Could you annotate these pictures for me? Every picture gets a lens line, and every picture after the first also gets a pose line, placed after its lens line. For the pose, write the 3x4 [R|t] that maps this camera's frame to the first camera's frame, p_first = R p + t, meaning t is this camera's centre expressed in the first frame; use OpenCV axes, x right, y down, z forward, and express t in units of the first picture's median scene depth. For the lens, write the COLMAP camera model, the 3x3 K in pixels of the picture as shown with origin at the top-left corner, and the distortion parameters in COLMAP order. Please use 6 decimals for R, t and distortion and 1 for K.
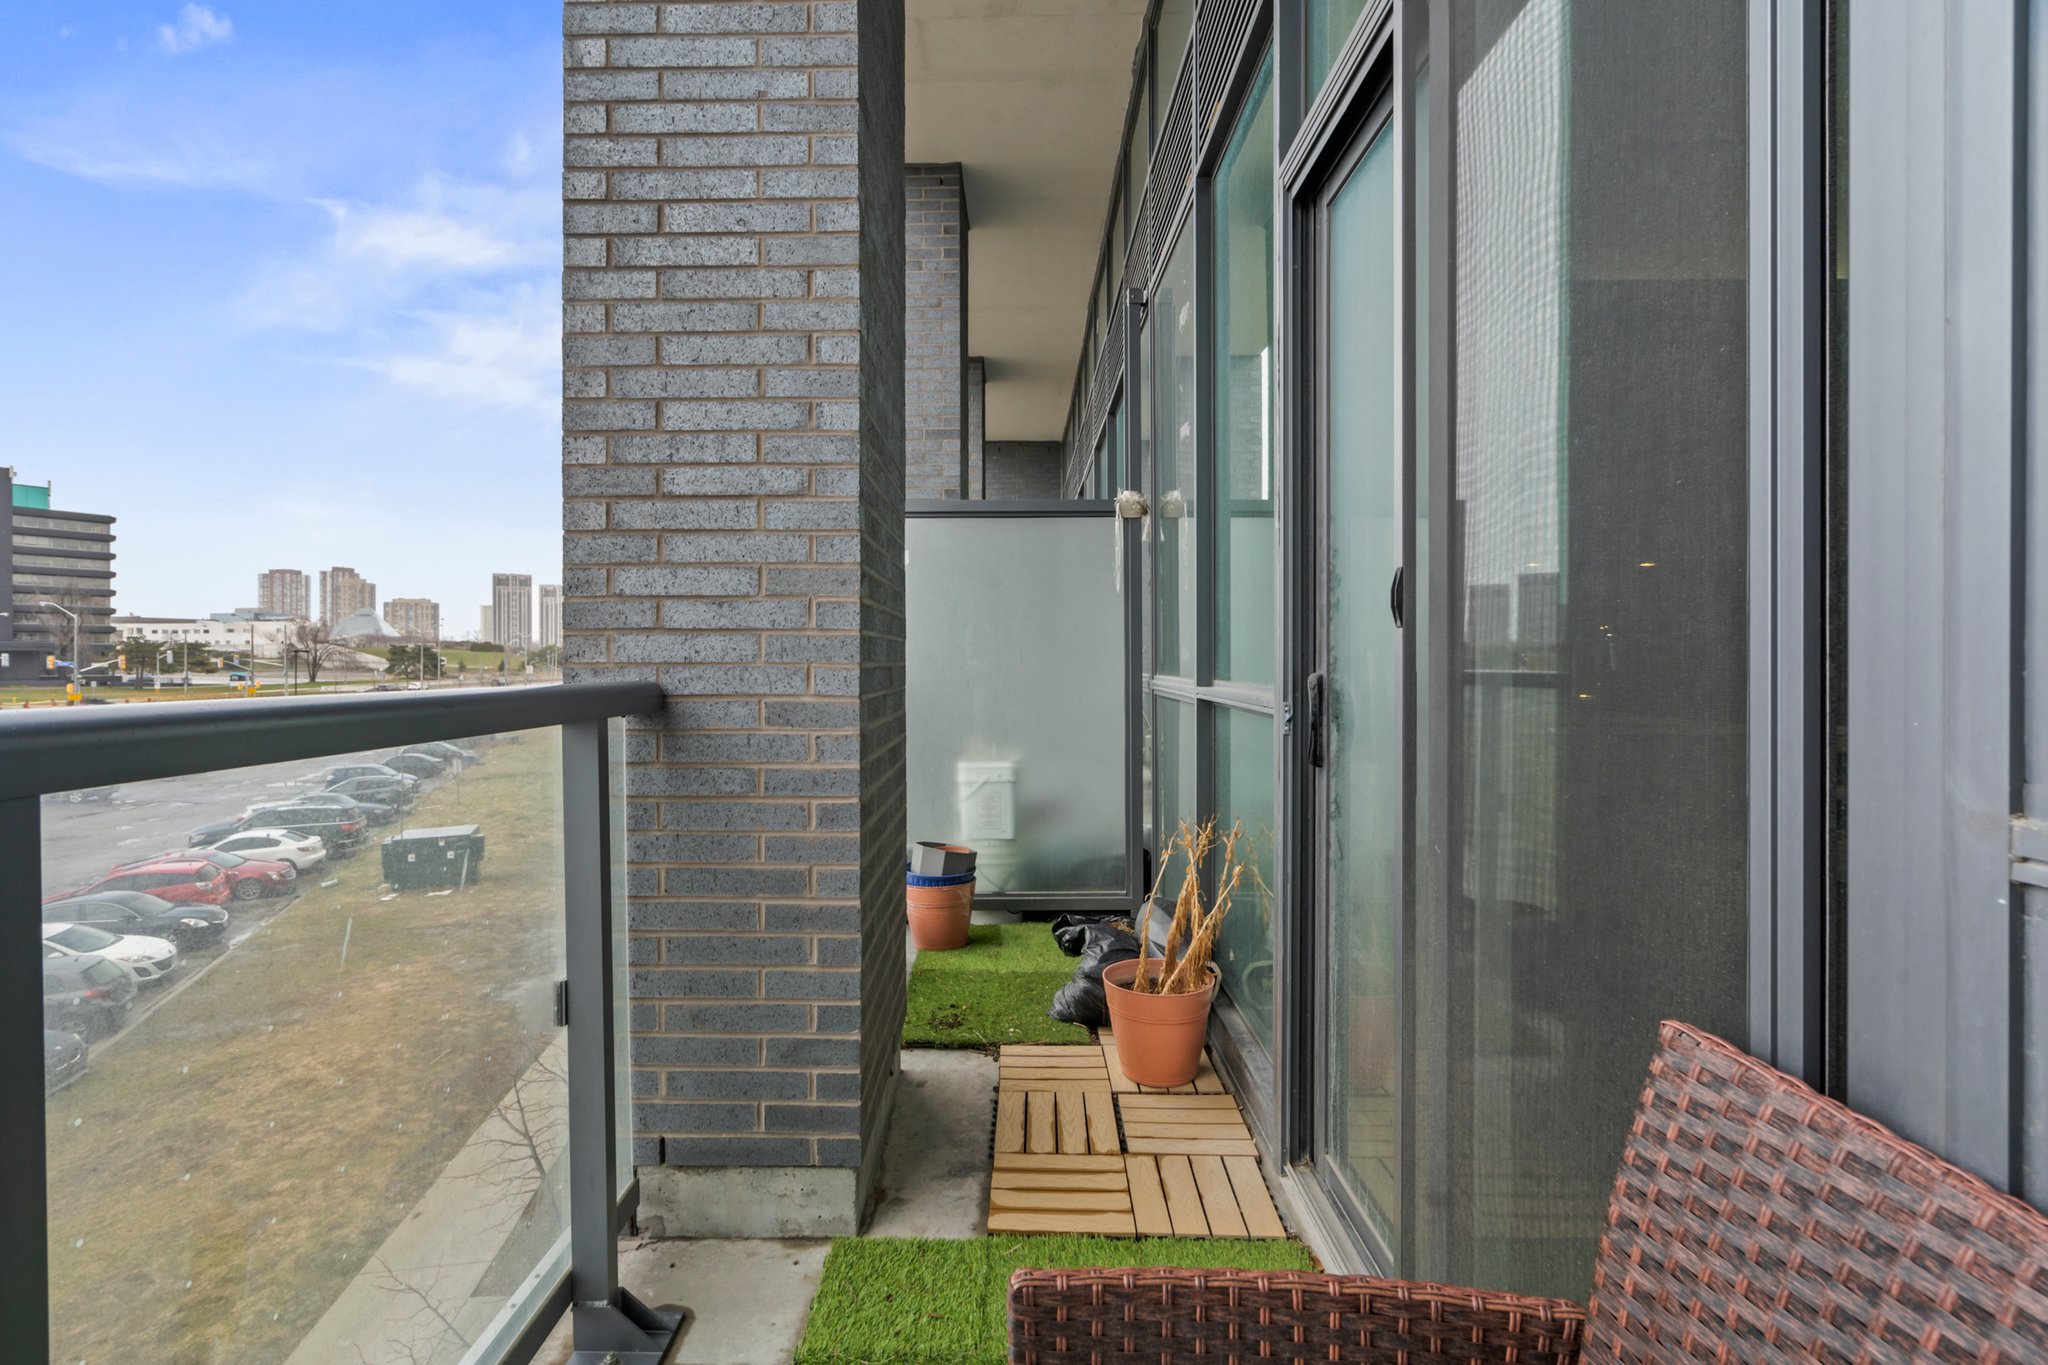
lens RADIAL K [[929.7, 0, 989.7], [0, 929.7, 661.6], [0, 0, 1]] dist [-0.005229, 0.000473]
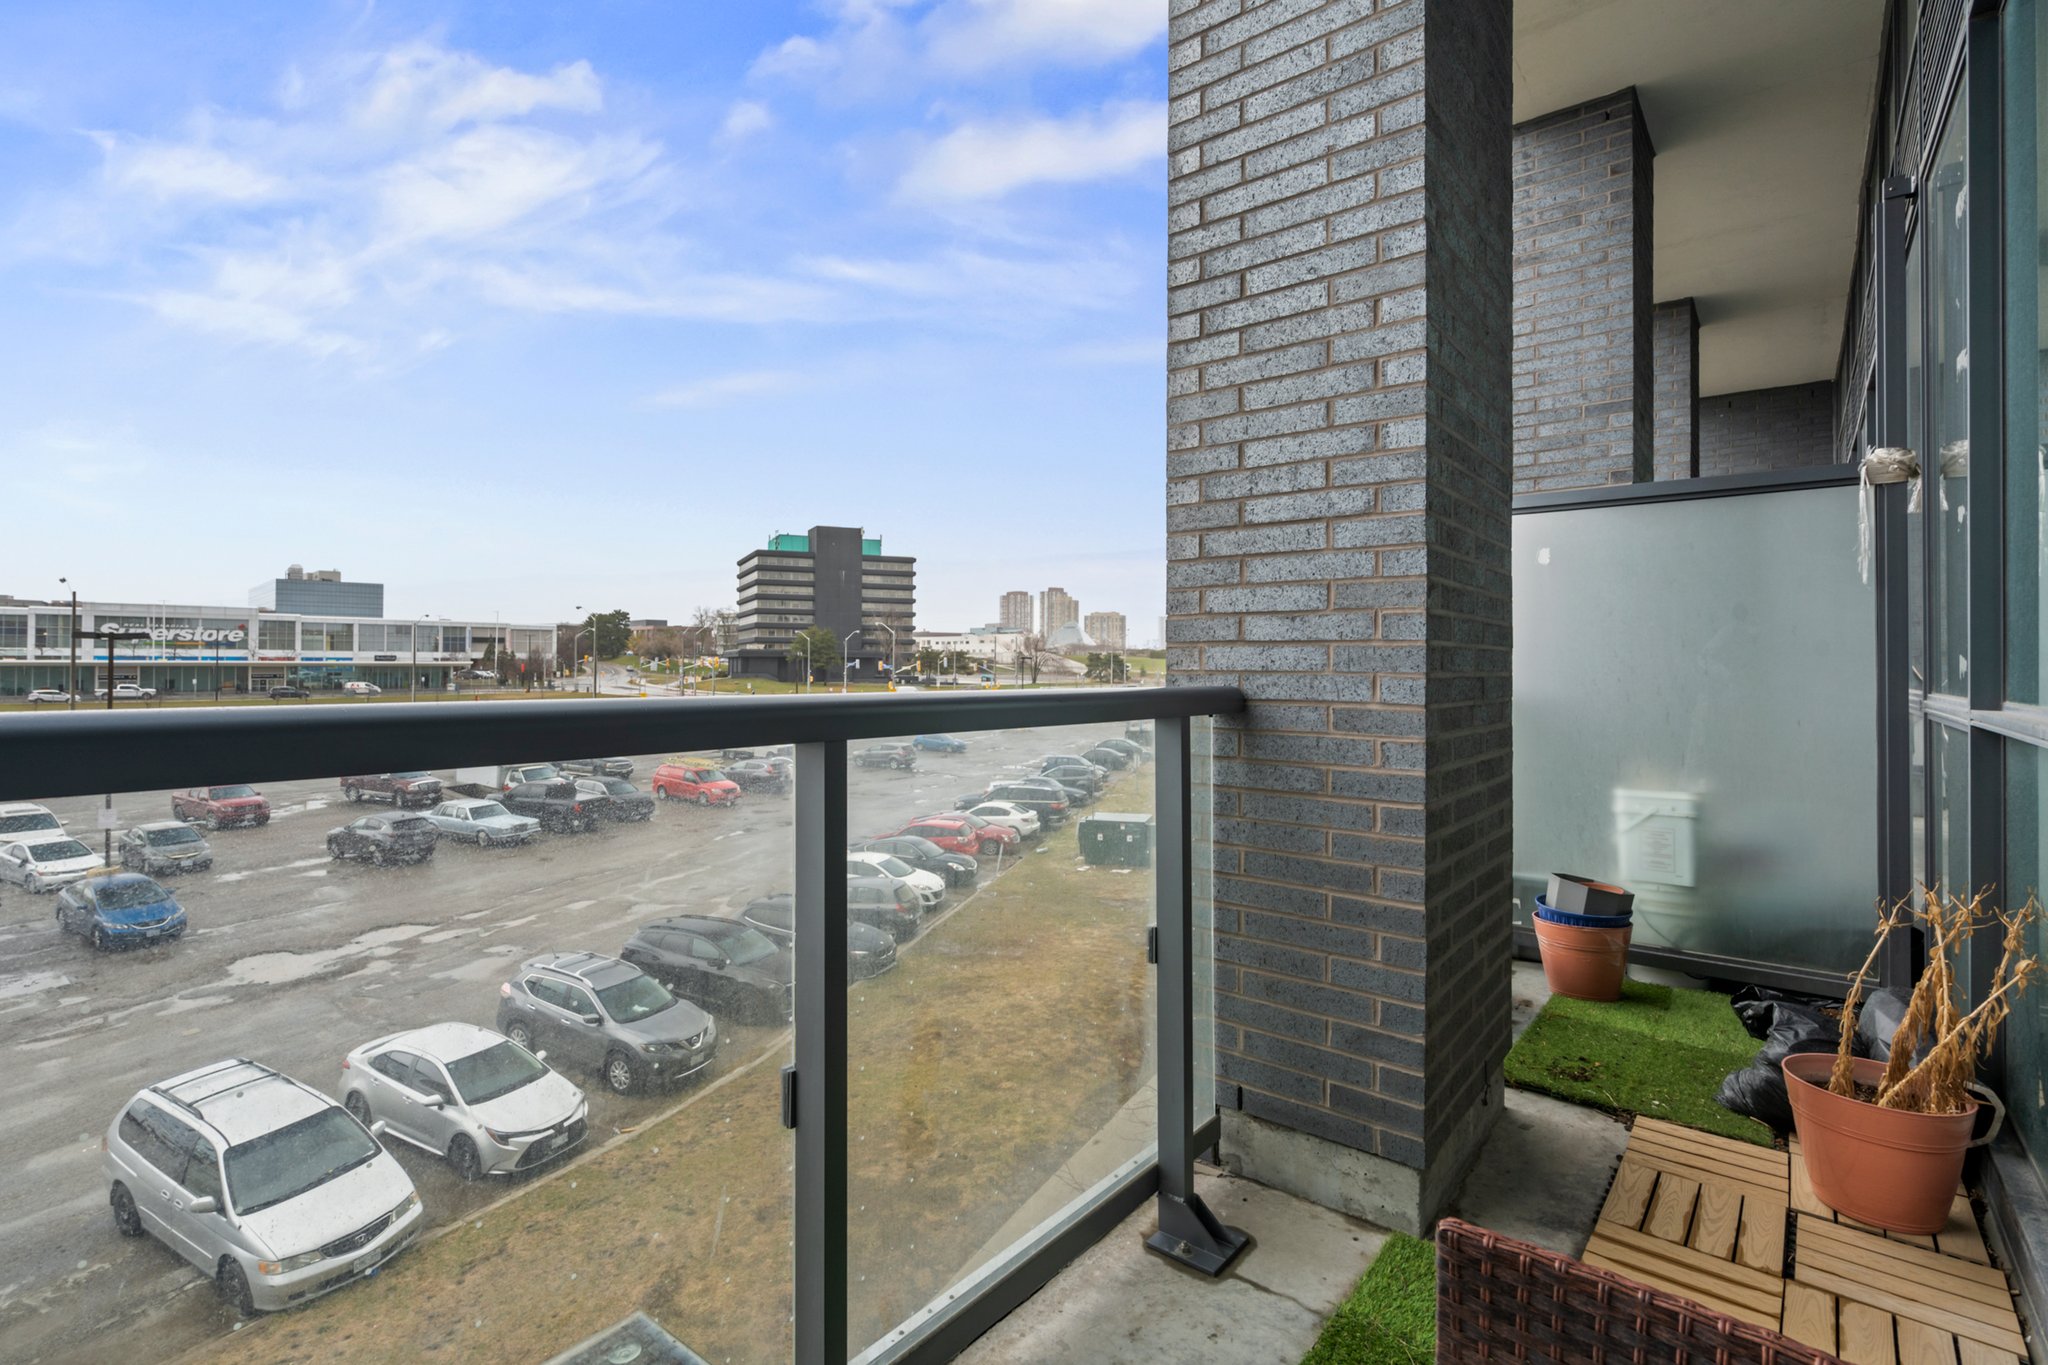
lens RADIAL K [[945.8, 0, 986.8], [0, 945.8, 658.5], [0, 0, 1]] dist [-0.000395, 0.000374]
pose [[0.776920, 0.001110, -0.629598, 0.134835], [-0.007999, 0.999935, -0.008108, -0.001888], [0.629548, 0.011336, 0.776879, -0.104346]]
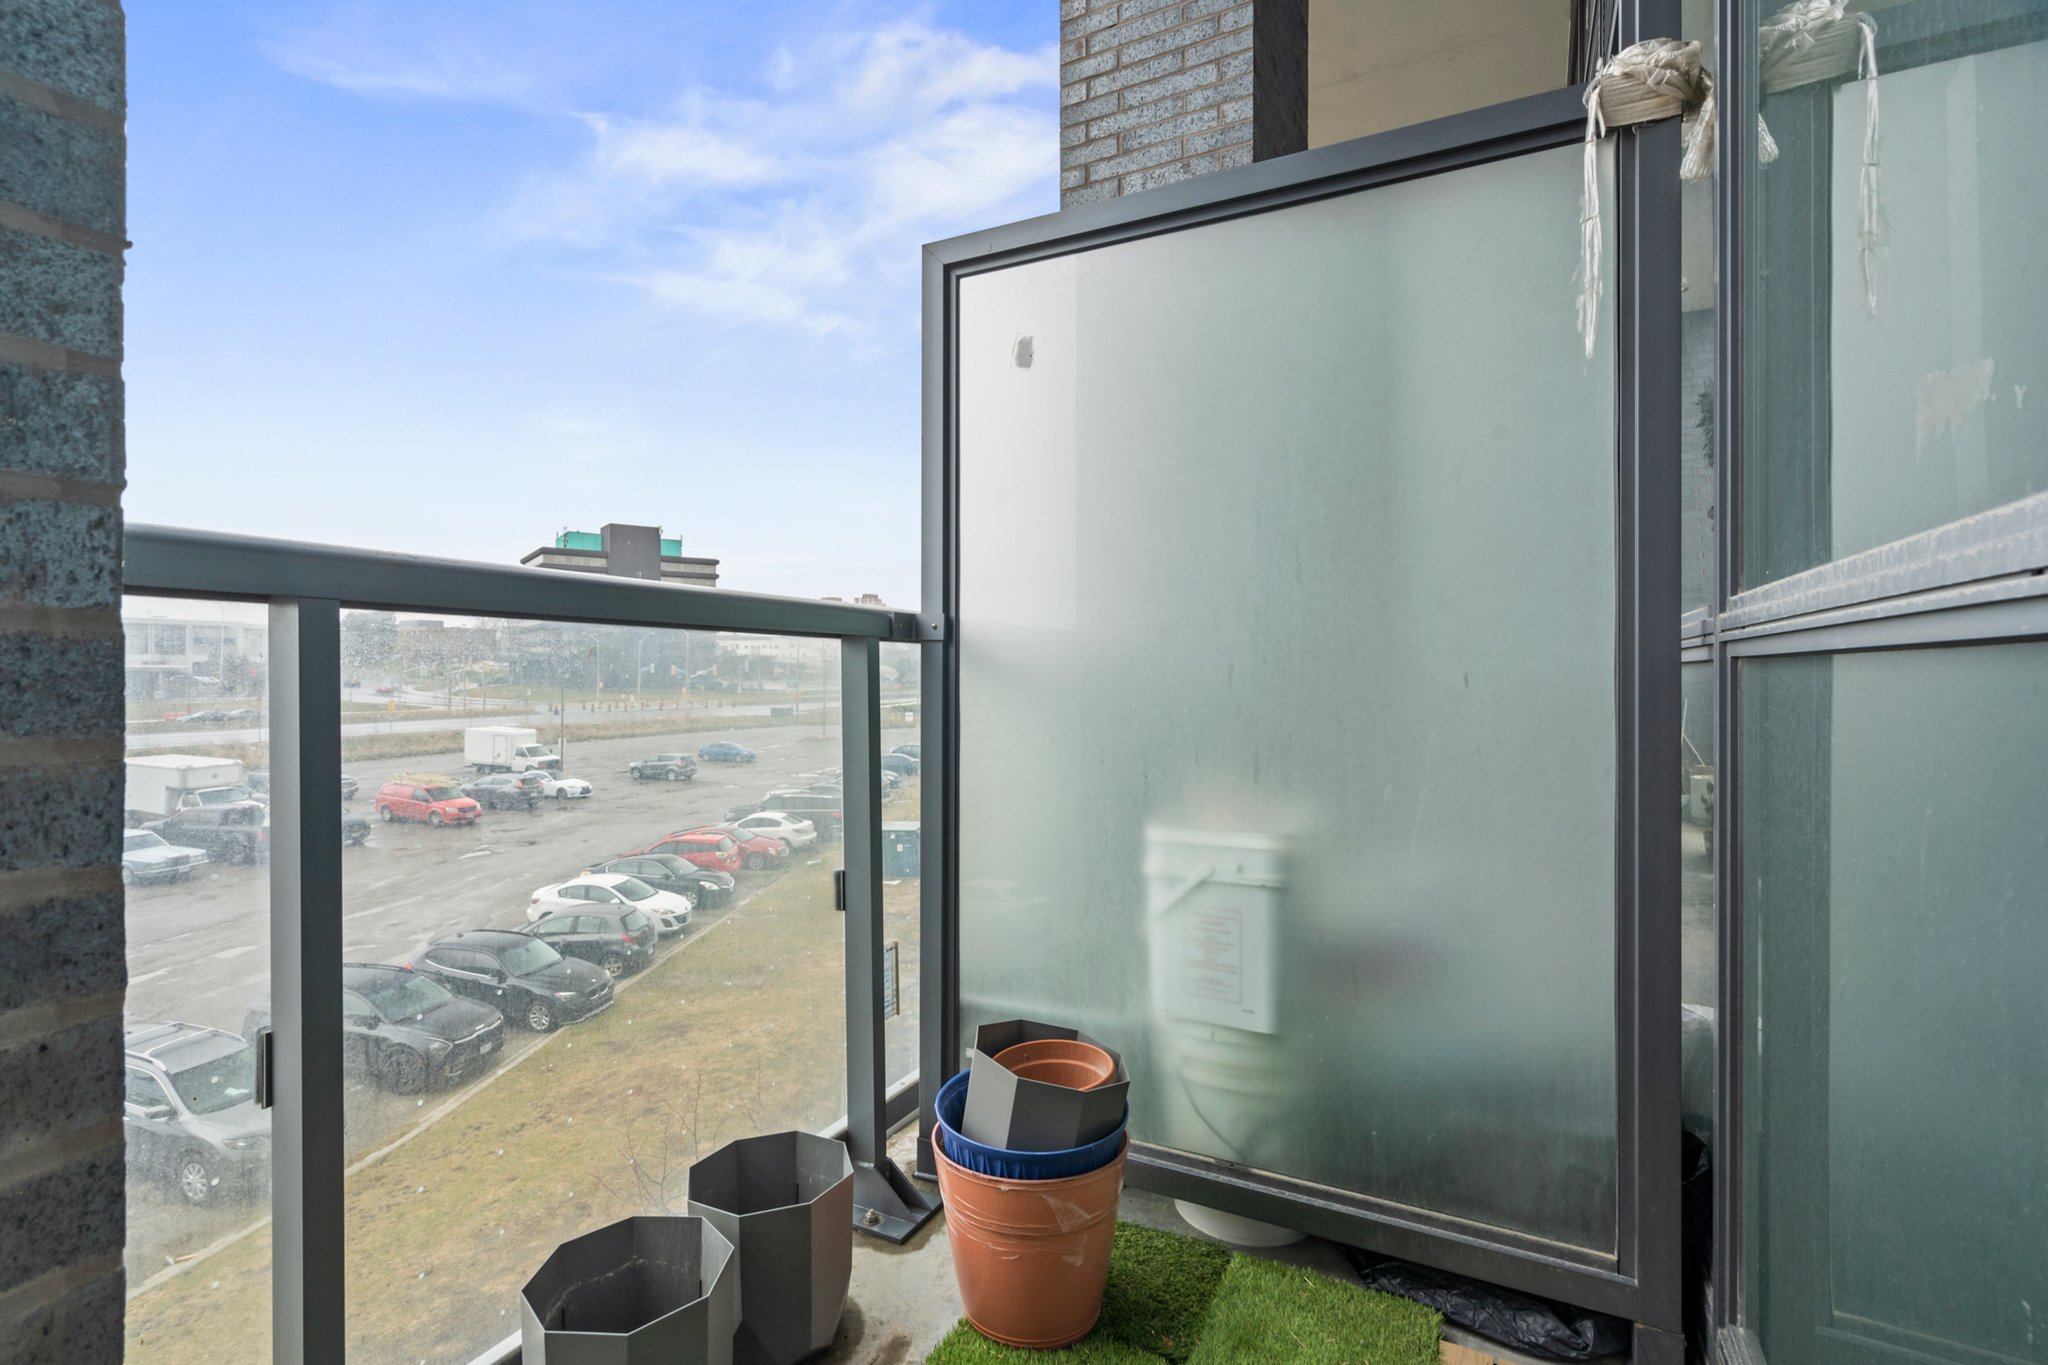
lens RADIAL K [[945.6, 0, 985.8], [0, 945.6, 673.1], [0, 0, 1]] dist [-0.002271, -0.000031]
pose [[0.886962, 0.007219, -0.461786, 0.203654], [-0.008052, 0.999968, 0.000167, 0.080208], [0.461772, 0.003570, 0.886991, 1.198409]]
